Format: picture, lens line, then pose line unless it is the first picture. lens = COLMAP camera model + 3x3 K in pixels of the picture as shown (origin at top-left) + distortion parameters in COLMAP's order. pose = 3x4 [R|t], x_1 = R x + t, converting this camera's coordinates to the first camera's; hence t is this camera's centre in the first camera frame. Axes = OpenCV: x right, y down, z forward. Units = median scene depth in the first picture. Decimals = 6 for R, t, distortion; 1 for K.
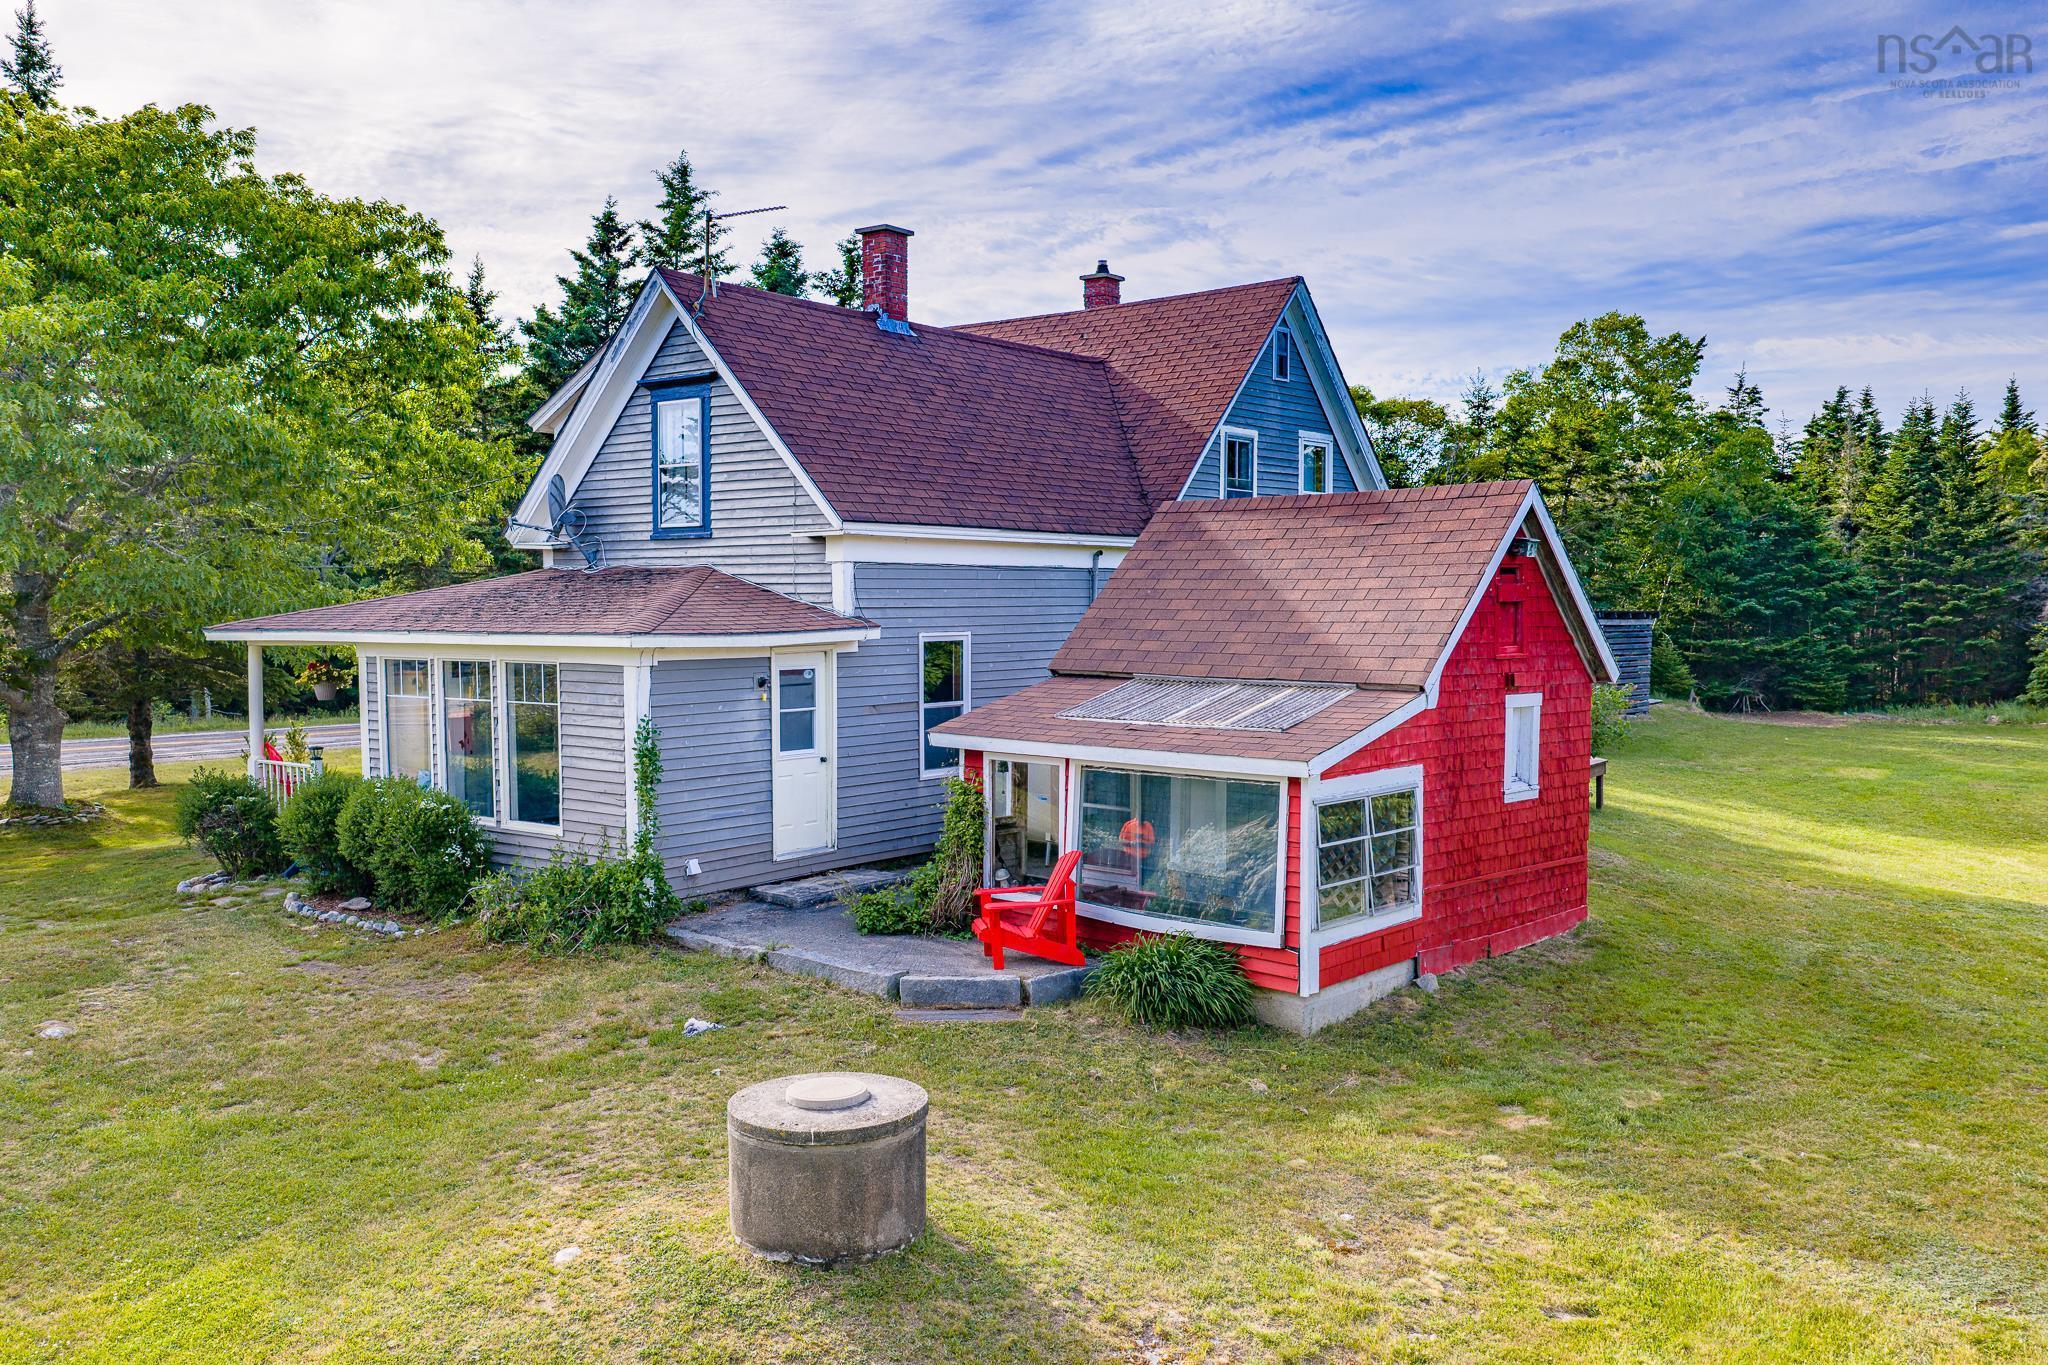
lens RADIAL K [[1685.6, 0, 1026.9], [0, 1685.6, 671.8], [0, 0, 1]] dist [-0.004779, -0.014626]
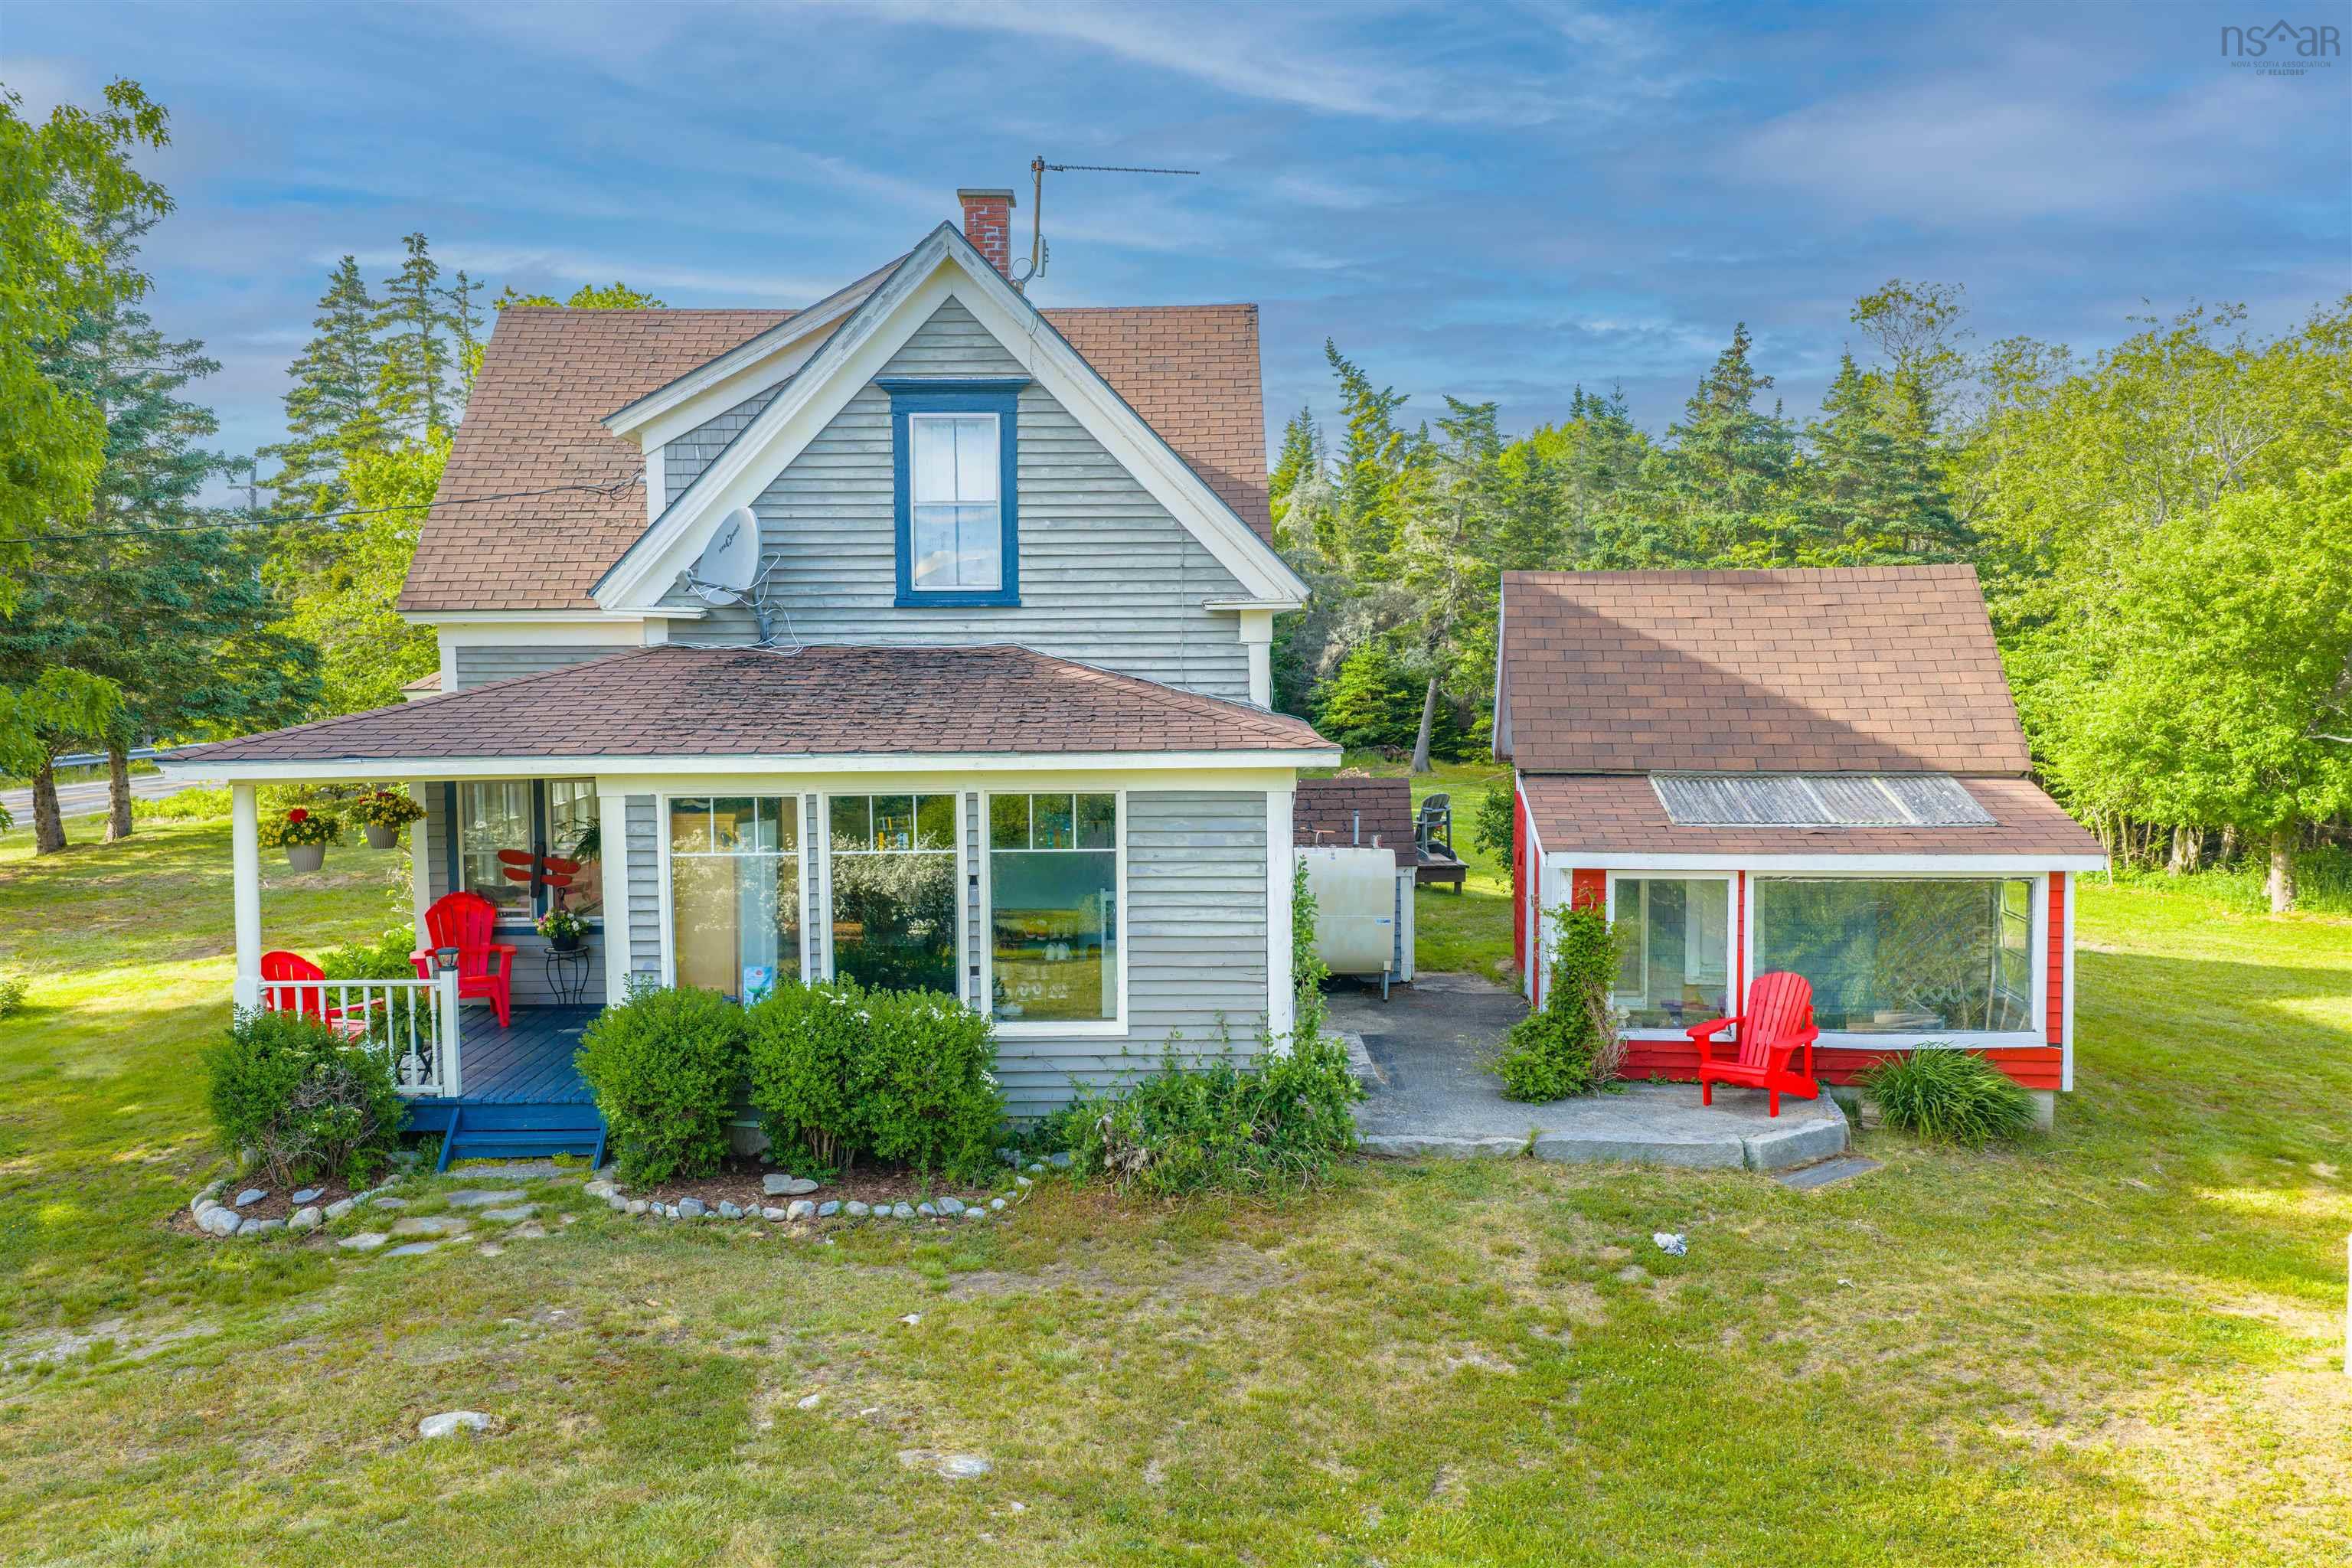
lens RADIAL K [[1935.8, 0, 1173.8], [0, 1935.8, 791.4], [0, 0, 1]] dist [-0.004779, -0.014626]
pose [[0.791672, -0.052602, 0.608677, -0.686261], [0.030260, 0.998440, 0.046928, -0.039214], [-0.610196, -0.018733, 0.792029, 0.310993]]
